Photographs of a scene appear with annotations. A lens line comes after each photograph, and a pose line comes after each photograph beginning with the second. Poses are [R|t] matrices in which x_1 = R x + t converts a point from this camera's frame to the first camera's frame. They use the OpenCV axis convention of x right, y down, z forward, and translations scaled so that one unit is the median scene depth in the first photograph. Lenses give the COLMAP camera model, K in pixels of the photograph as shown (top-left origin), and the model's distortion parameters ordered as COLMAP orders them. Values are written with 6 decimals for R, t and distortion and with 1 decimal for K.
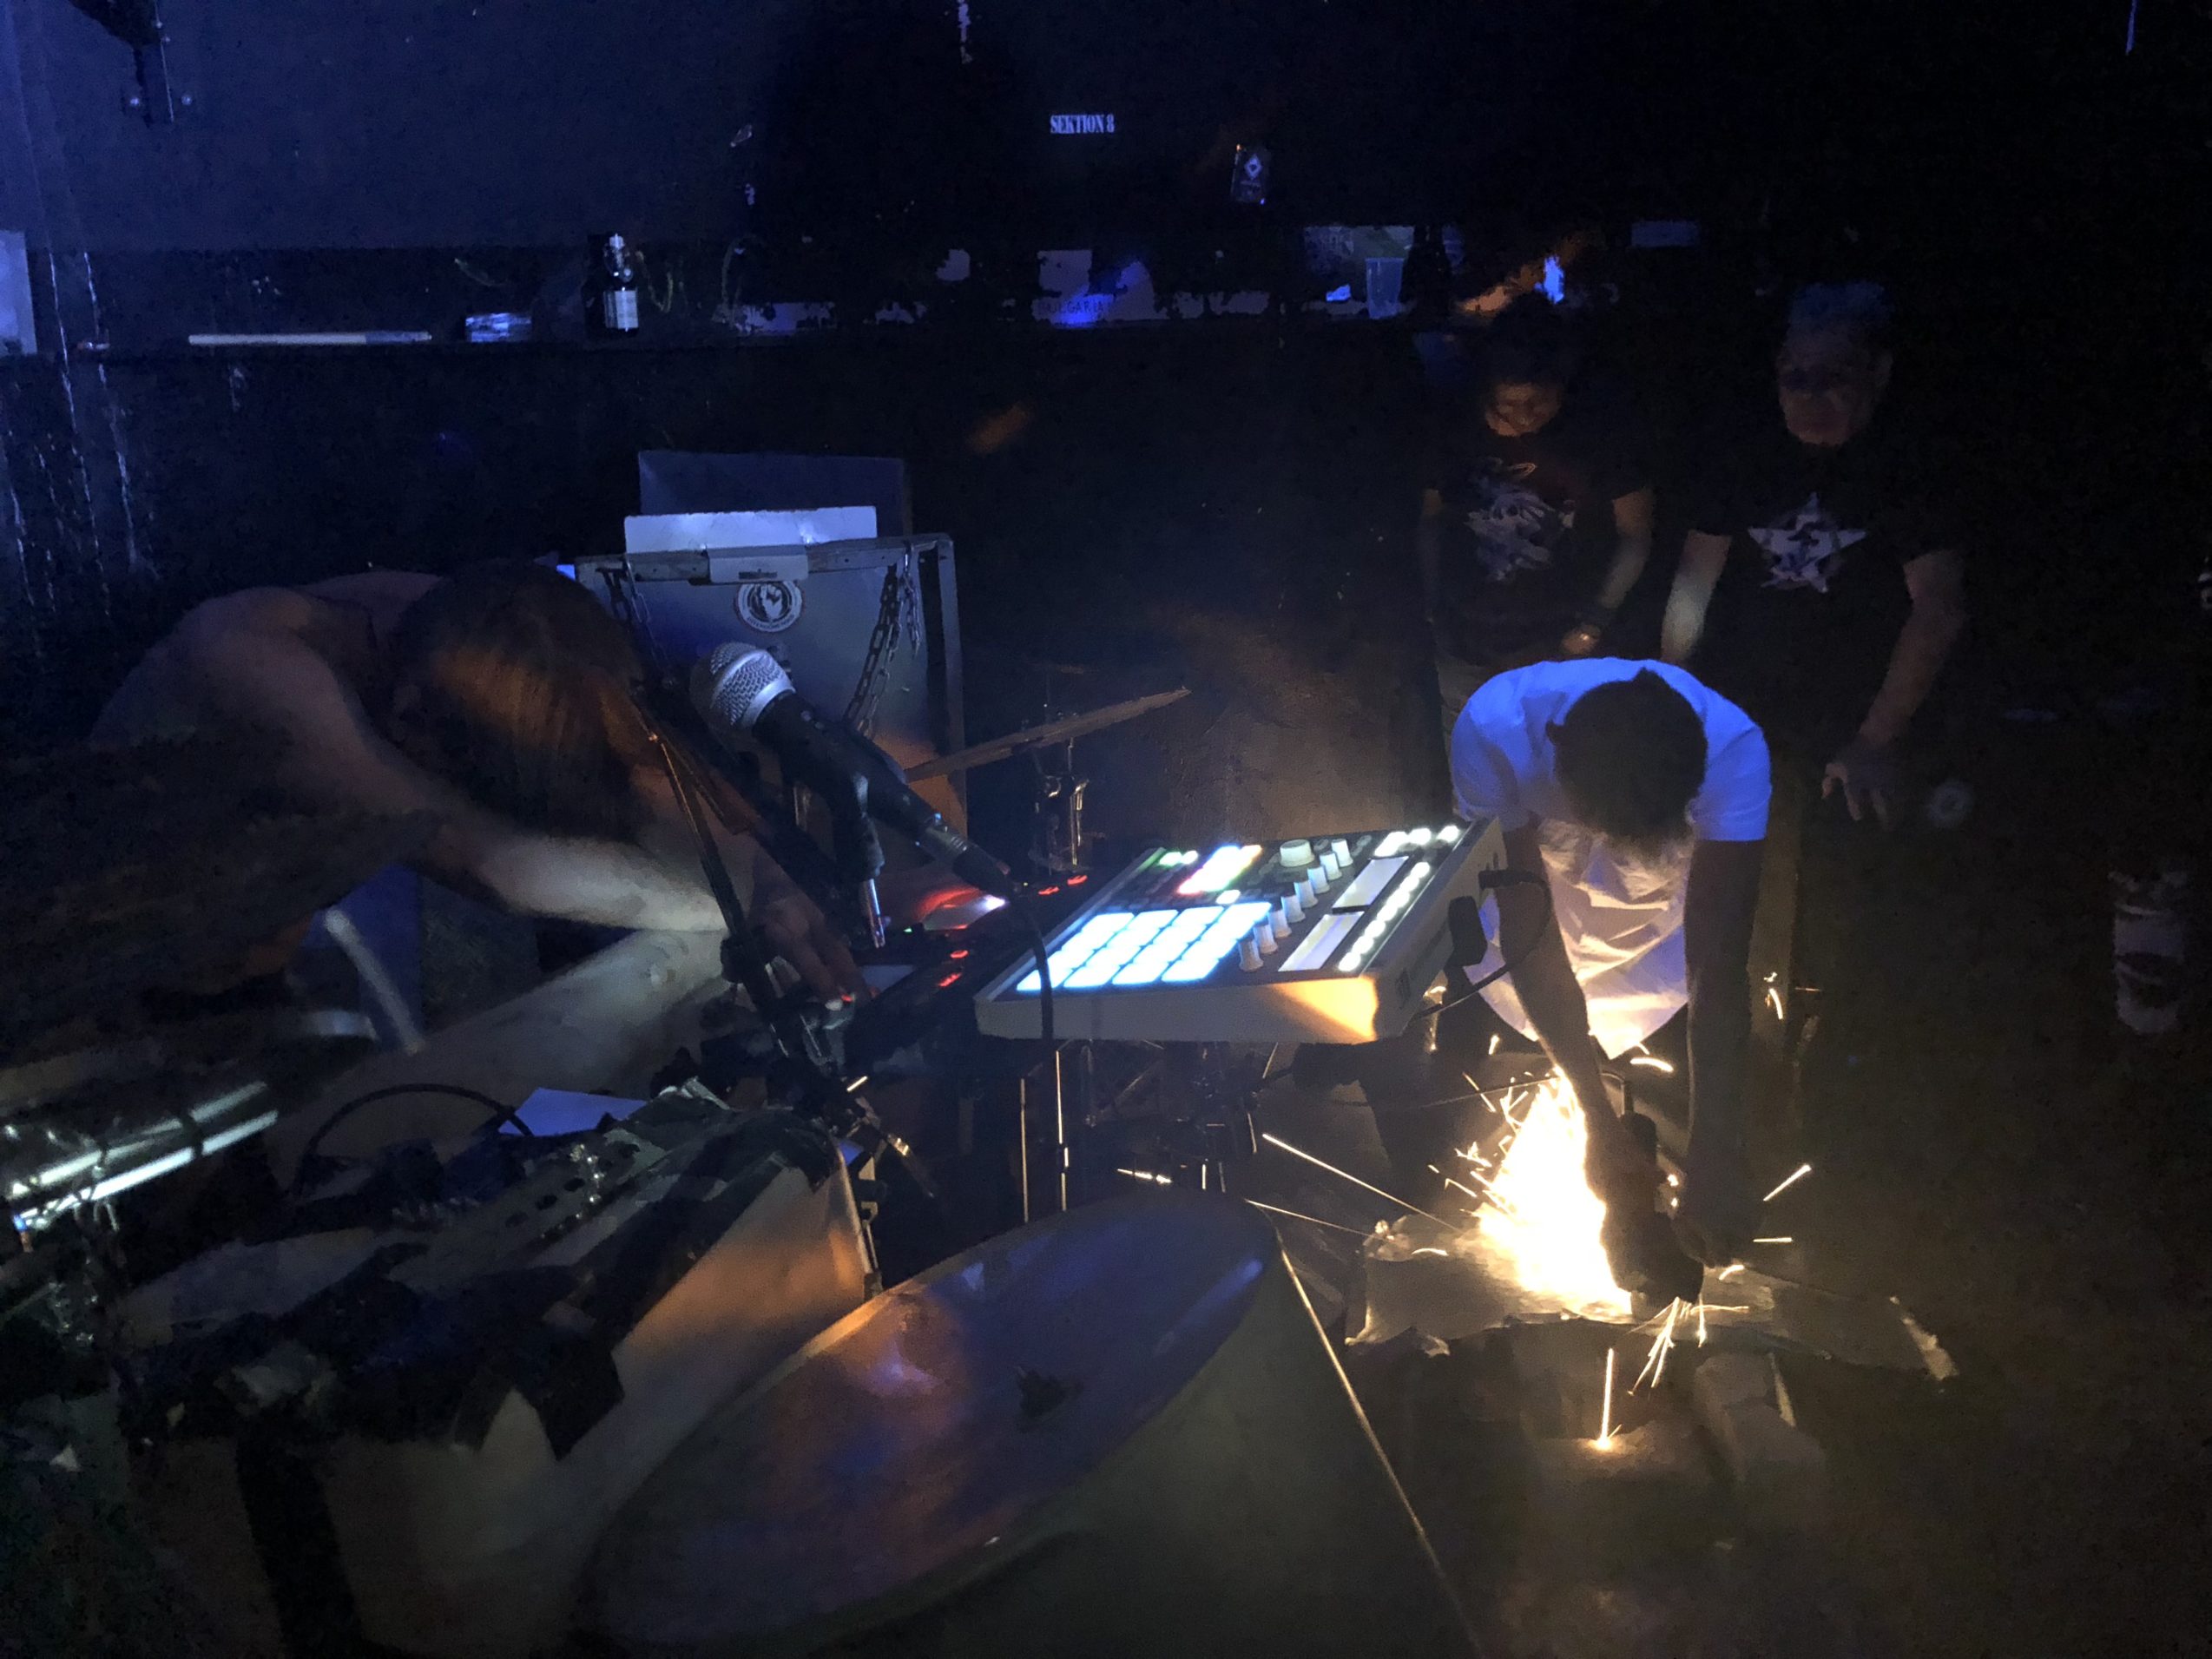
lens RADIAL K [[1859.3, 0, 1110.1], [0, 1859.3, 813.1], [0, 0, 1]] dist [-0.000269, -0.018268]
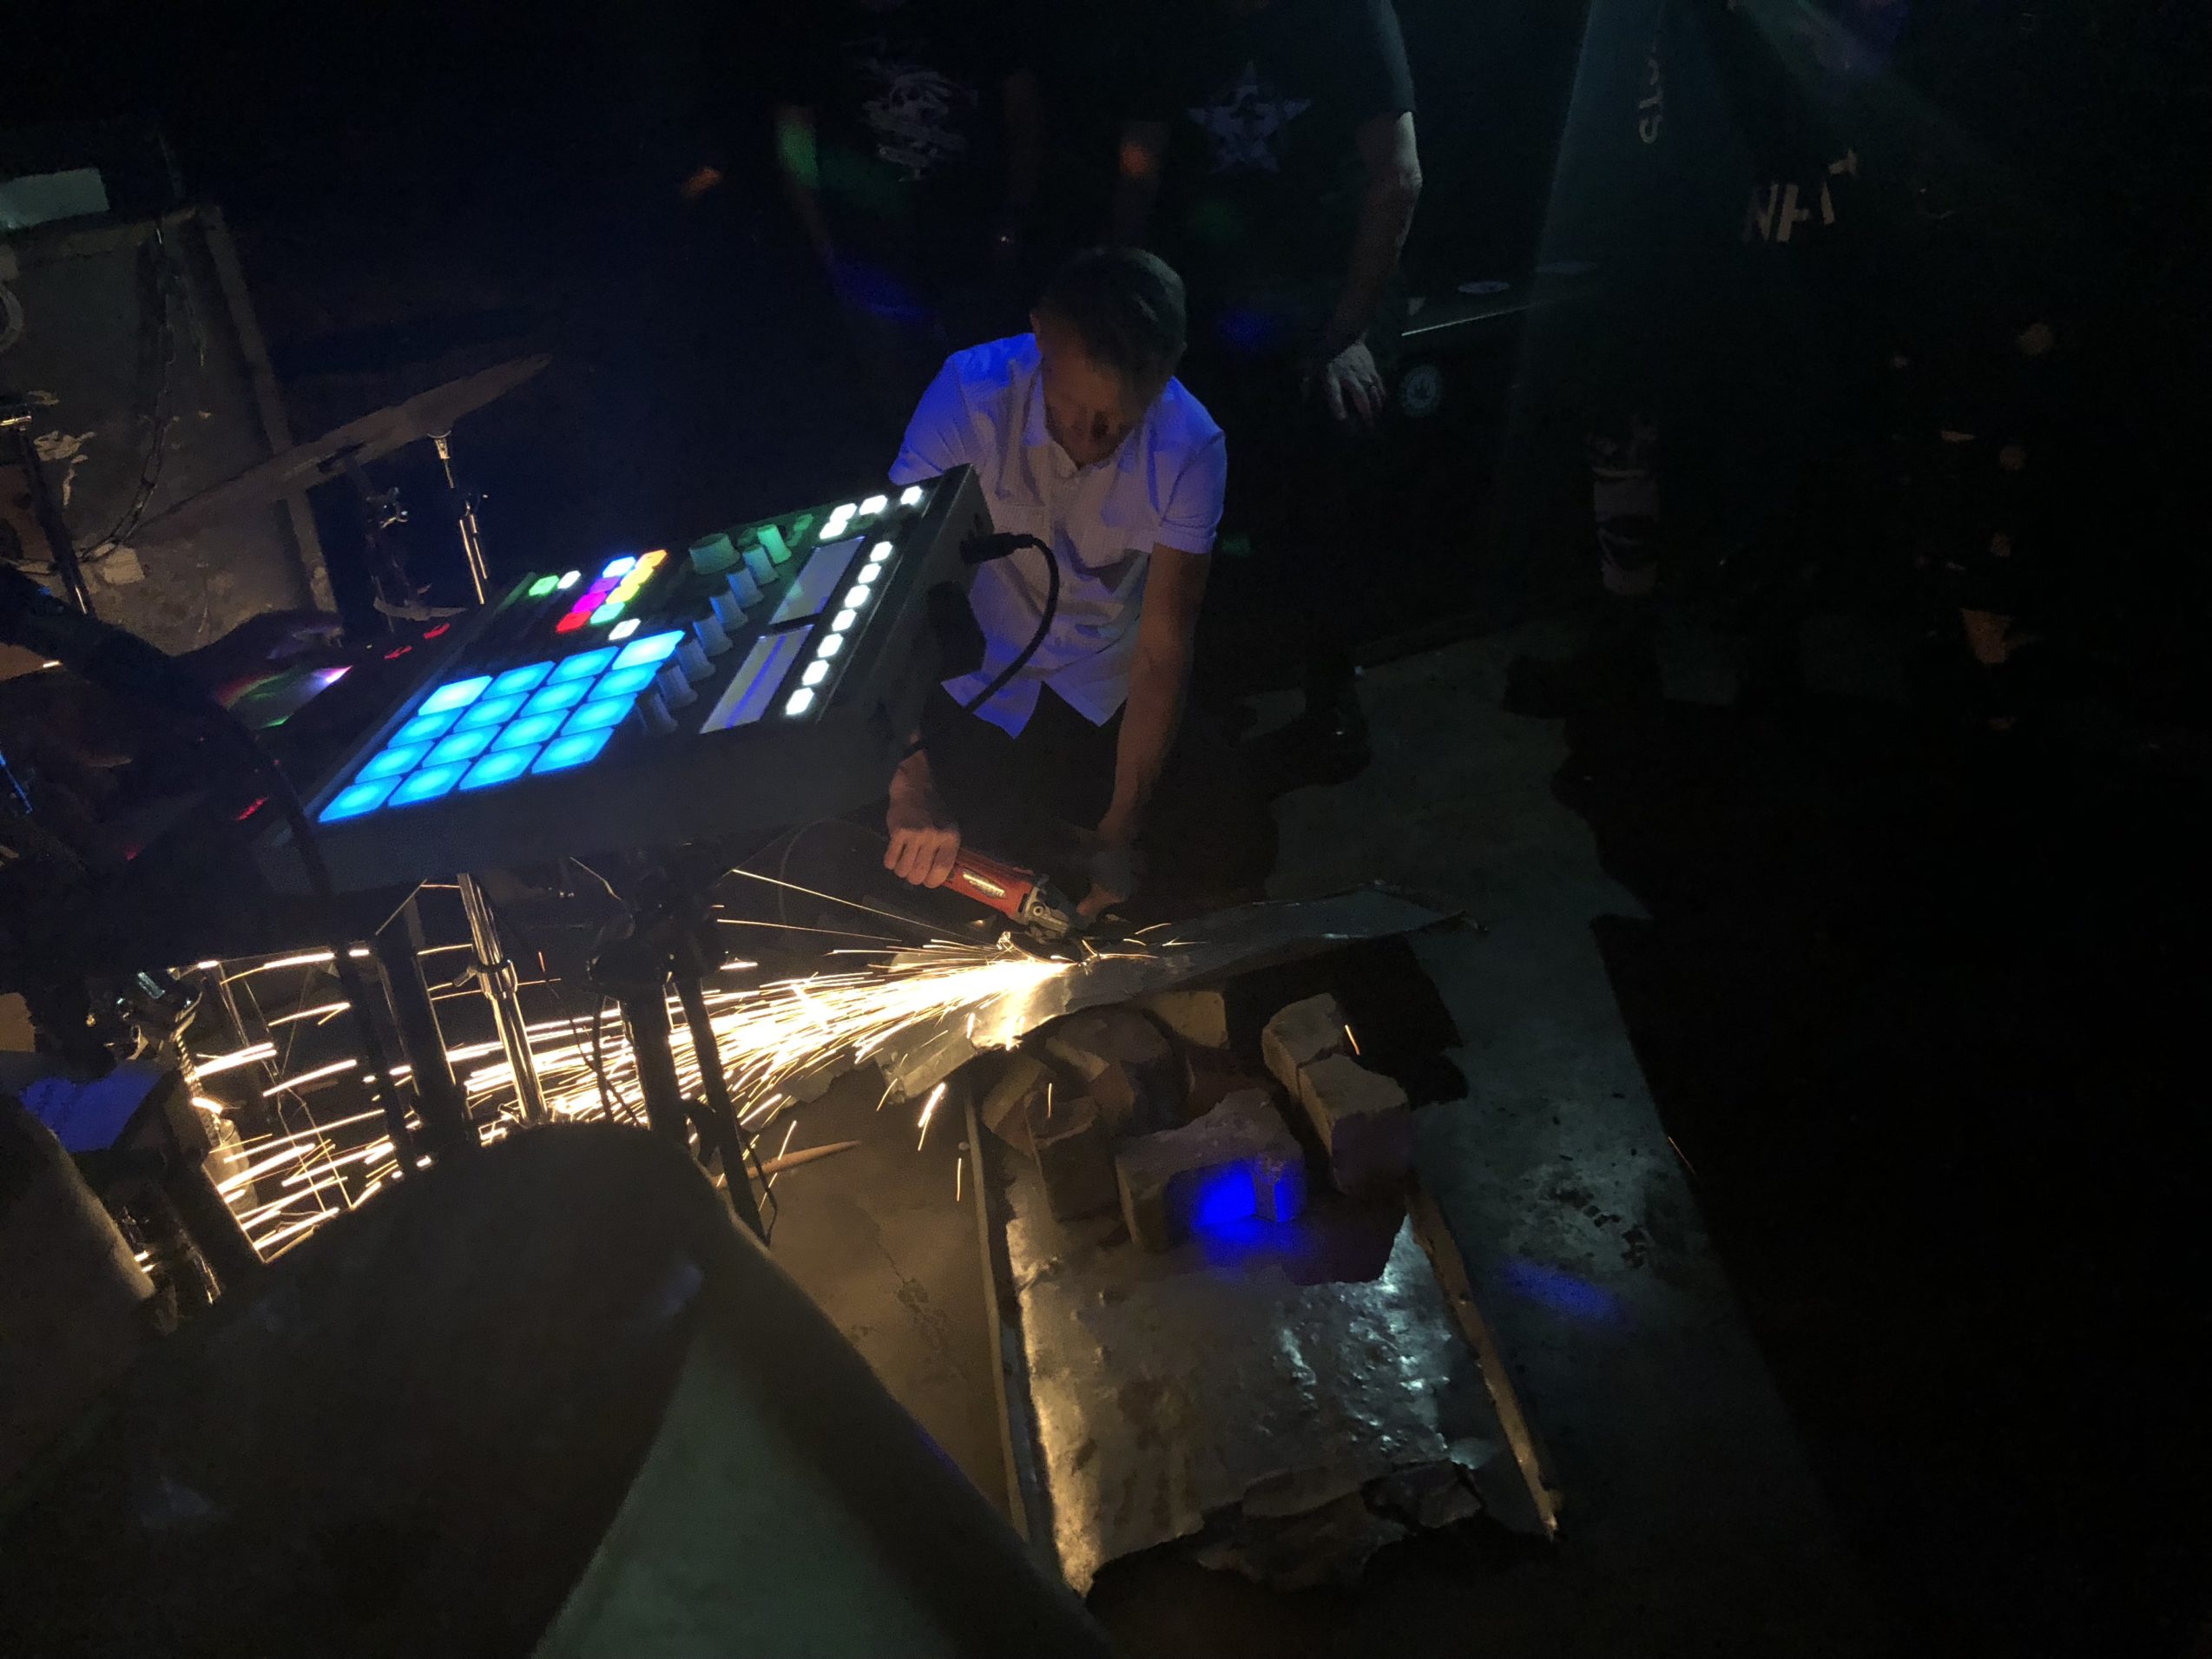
lens RADIAL K [[1859.3, 0, 1090.7], [0, 1859.3, 824.2], [0, 0, 1]] dist [-0.000269, -0.018268]
pose [[0.953533, -0.186010, 0.237013, 0.050395], [0.140652, 0.970505, 0.195801, 0.002698], [-0.266443, -0.153366, 0.951571, 0.255511]]
